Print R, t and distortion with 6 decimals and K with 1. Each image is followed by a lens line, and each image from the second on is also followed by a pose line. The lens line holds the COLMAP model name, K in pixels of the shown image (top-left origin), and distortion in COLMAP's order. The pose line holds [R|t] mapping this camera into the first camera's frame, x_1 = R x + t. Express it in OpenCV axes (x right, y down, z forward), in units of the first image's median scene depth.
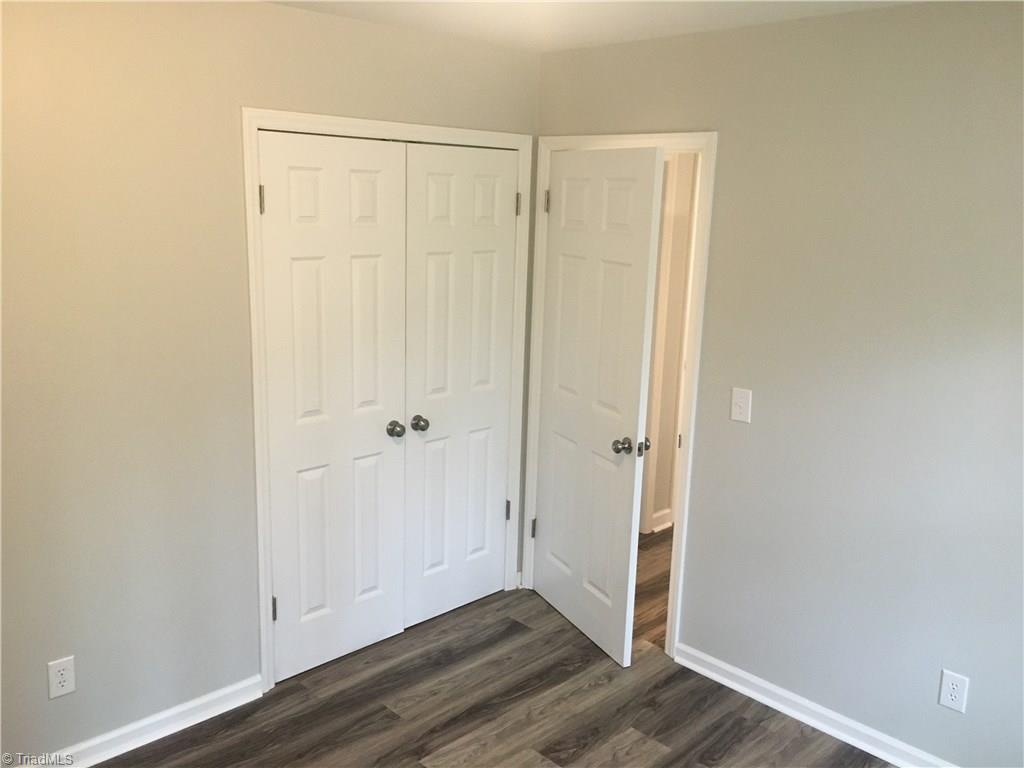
lens RADIAL K [[874.2, 0, 511.1], [0, 874.2, 410.7], [0, 0, 1]] dist [0.083824, 0.001660]
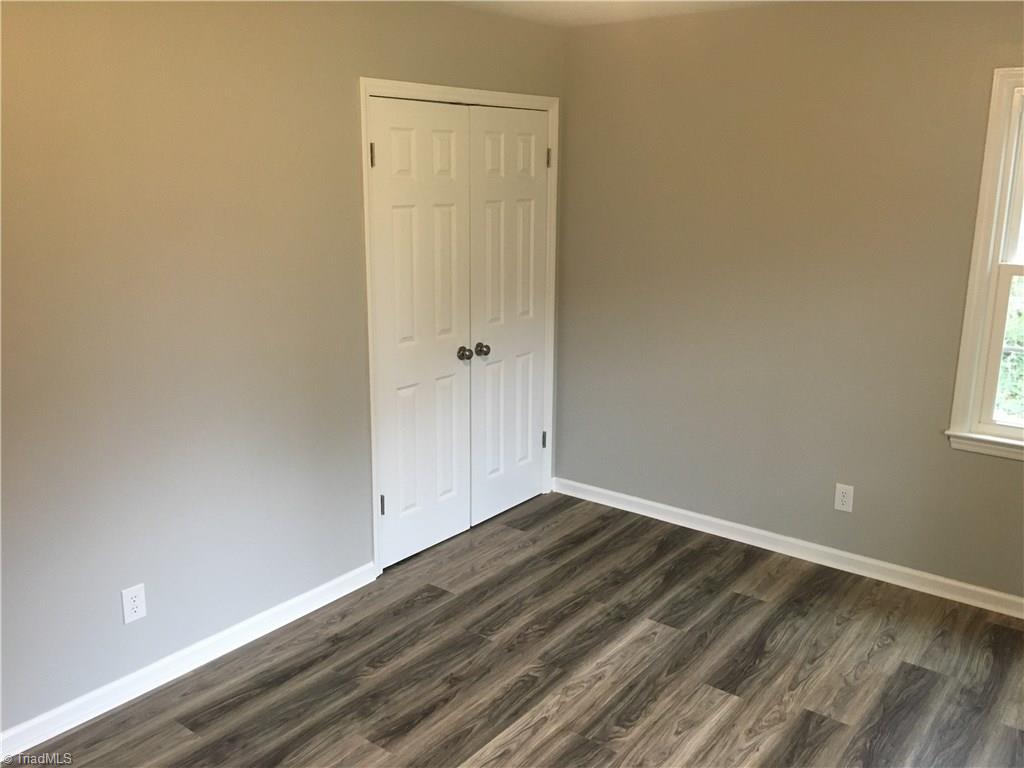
lens RADIAL K [[939.3, 0, 512.0], [0, 939.3, 384.0], [0, 0, 1]] dist [0.289282, -0.006315]
pose [[0.988070, -0.042896, 0.147907, -0.241911], [0.042560, 0.999079, 0.005439, 0.054423], [-0.148005, 0.000921, 0.988986, -0.243583]]
